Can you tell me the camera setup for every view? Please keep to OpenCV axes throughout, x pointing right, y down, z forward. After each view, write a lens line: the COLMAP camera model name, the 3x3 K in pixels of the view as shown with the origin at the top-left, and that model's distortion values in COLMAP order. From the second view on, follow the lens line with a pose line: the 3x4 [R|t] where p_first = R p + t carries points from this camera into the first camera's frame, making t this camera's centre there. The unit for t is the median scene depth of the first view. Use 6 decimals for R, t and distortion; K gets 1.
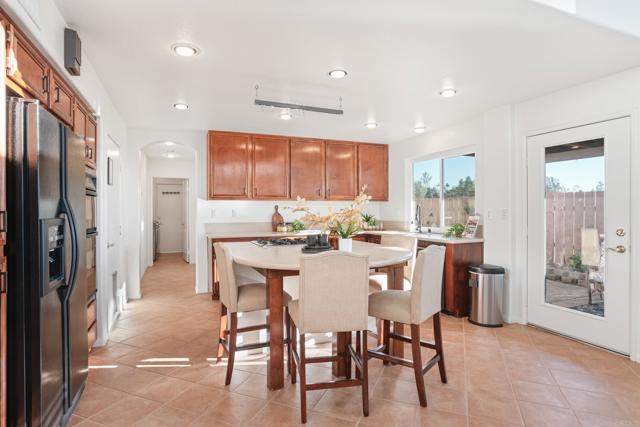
lens RADIAL K [[345.3, 0, 320.0], [0, 345.3, 213.5], [0, 0, 1]] dist [-0.026909, -0.000600]
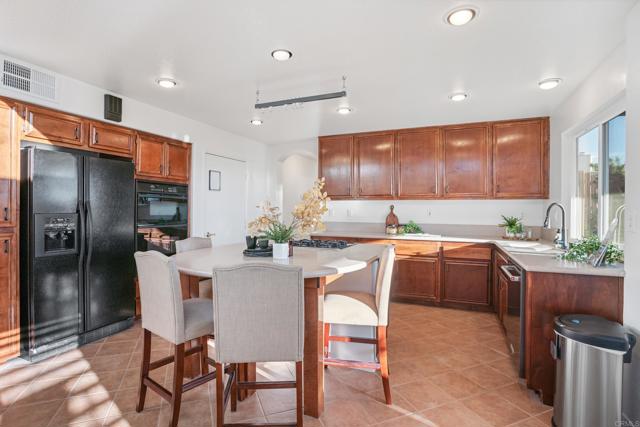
lens RADIAL K [[320.1, 0, 315.5], [0, 320.1, 208.4], [0, 0, 1]] dist [-0.061086, 0.024524]
pose [[0.684320, 0.004348, -0.729169, 0.378356], [-0.014400, 0.999868, -0.007552, -0.005847], [0.729039, 0.015668, 0.684292, 0.280573]]
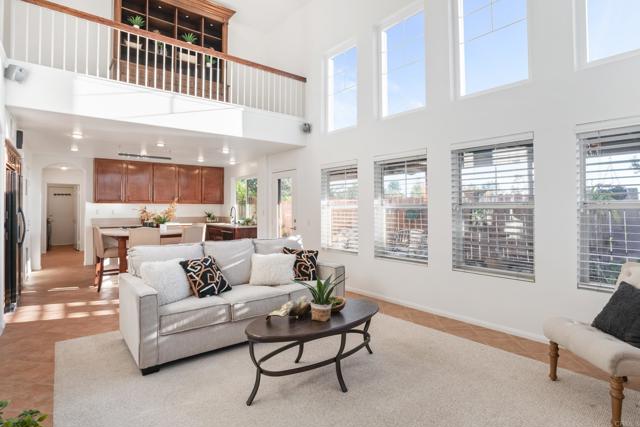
lens RADIAL K [[329.7, 0, 316.5], [0, 329.7, 208.2], [0, 0, 1]] dist [-0.033712, 0.000553]
pose [[0.964436, 0.003184, 0.264299, 0.239310], [-0.000368, 0.999943, -0.010703, -0.001733], [-0.264318, 0.010226, 0.964381, -0.619138]]
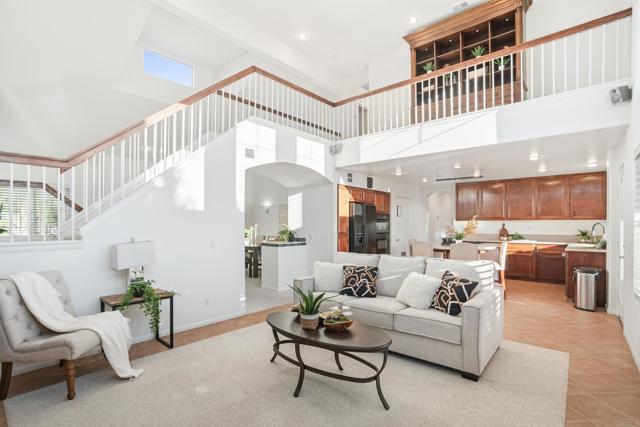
lens RADIAL K [[311.2, 0, 323.2], [0, 311.2, 226.2], [0, 0, 1]] dist [-0.002319, 0.000653]
pose [[0.458390, 0.007100, -0.888723, 0.788571], [-0.008774, 0.999956, 0.003463, -0.009104], [0.888708, 0.006210, 0.458432, -0.384238]]
